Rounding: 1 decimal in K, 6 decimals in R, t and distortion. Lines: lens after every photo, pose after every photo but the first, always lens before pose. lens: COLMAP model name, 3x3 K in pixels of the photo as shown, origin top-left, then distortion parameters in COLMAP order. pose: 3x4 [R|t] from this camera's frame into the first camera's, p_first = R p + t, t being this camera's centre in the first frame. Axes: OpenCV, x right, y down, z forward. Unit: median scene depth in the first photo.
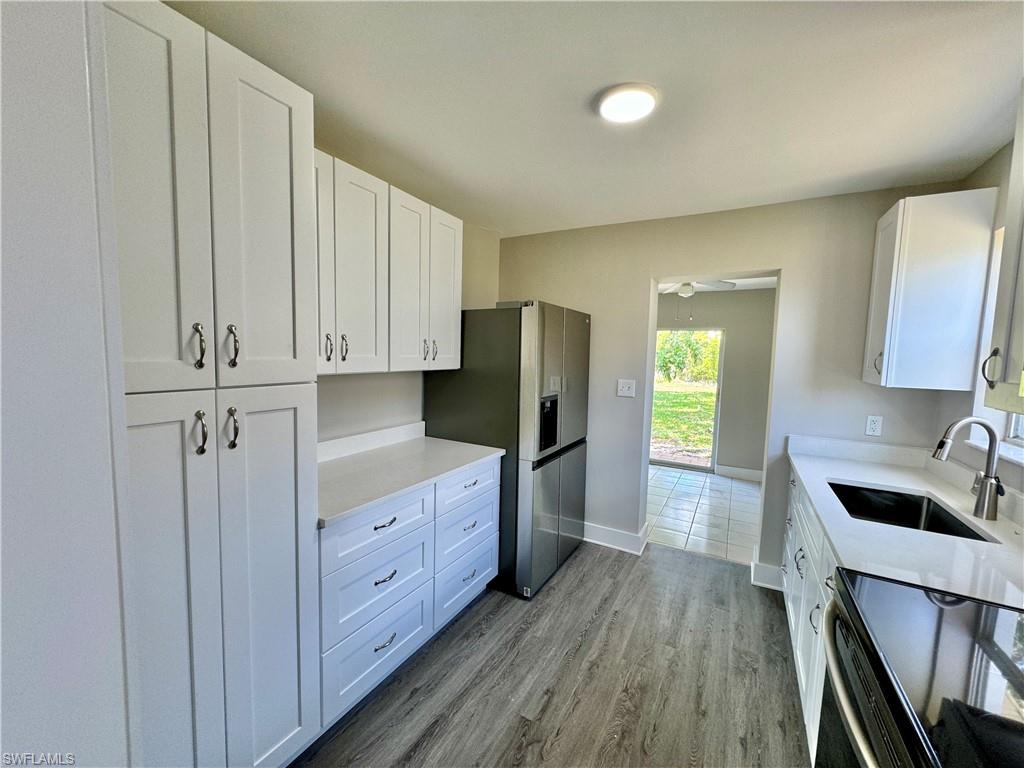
lens RADIAL K [[407.5, 0, 511.8], [0, 407.5, 385.5], [0, 0, 1]] dist [-0.000988, 0.000168]
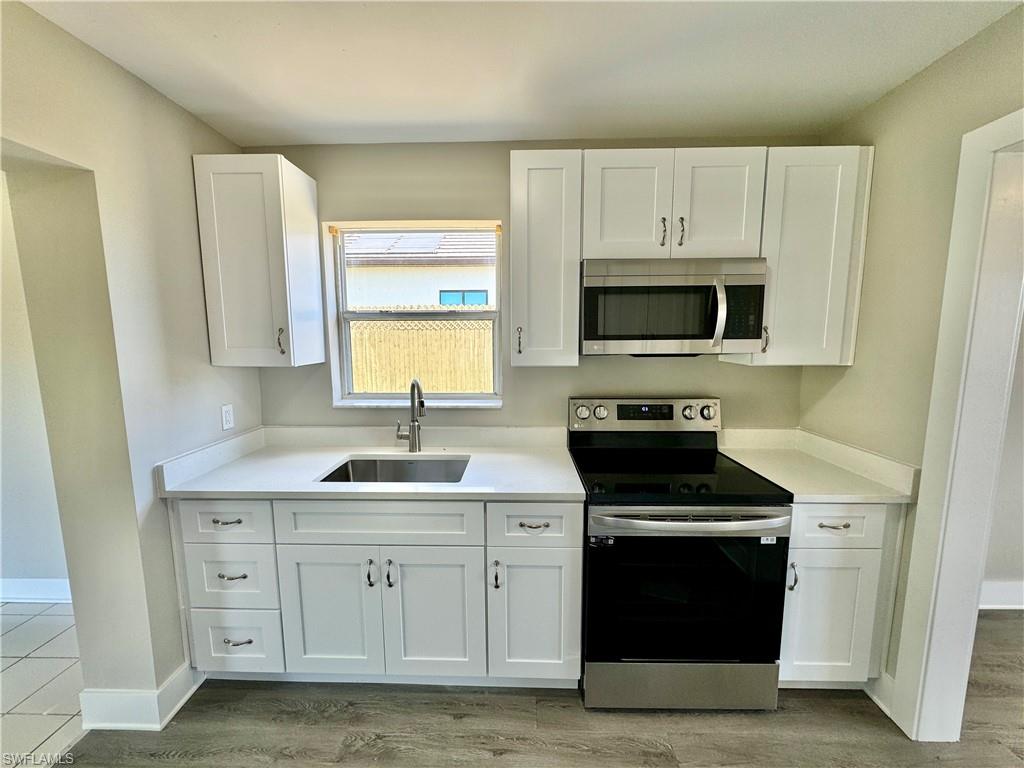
lens RADIAL K [[407.5, 0, 511.8], [0, 407.5, 385.5], [0, 0, 1]] dist [-0.000988, 0.000168]
pose [[-0.467498, -0.135666, 0.873522, -0.099288], [0.065860, 0.980062, 0.187460, -0.082141], [-0.881538, 0.145167, -0.449242, 0.854866]]
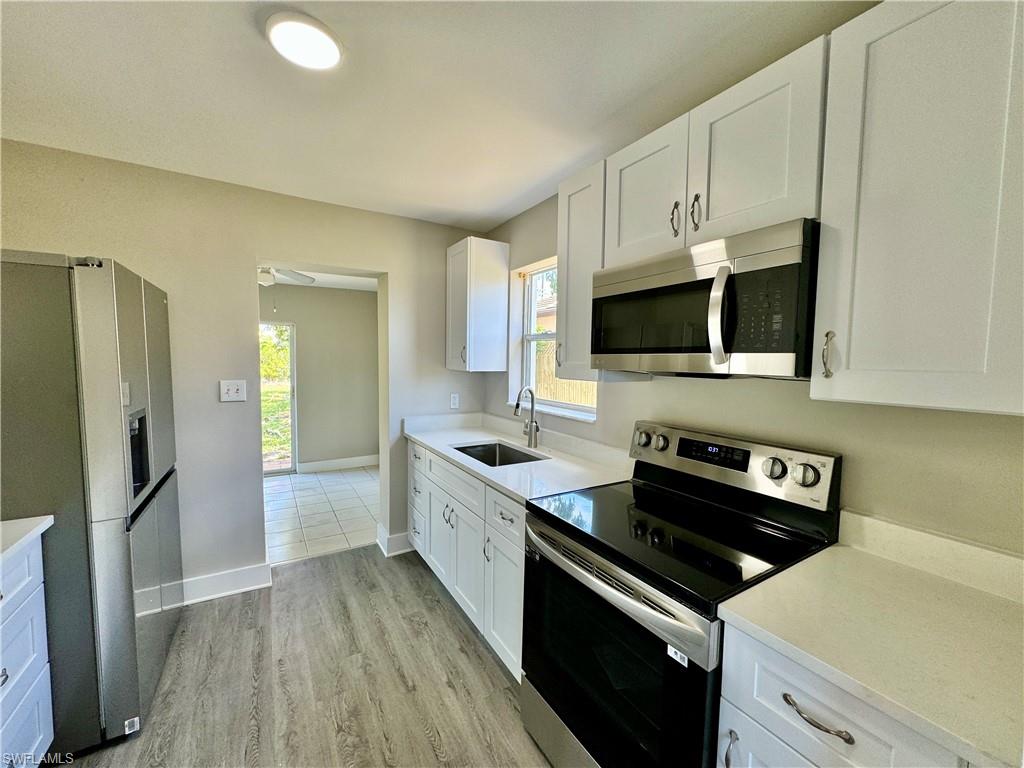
lens RADIAL K [[407.5, 0, 511.8], [0, 407.5, 385.5], [0, 0, 1]] dist [-0.000988, 0.000168]
pose [[0.488485, -0.077103, 0.869159, -0.189062], [0.070932, 0.996301, 0.048516, -0.005223], [-0.869684, 0.037952, 0.492147, 0.167694]]
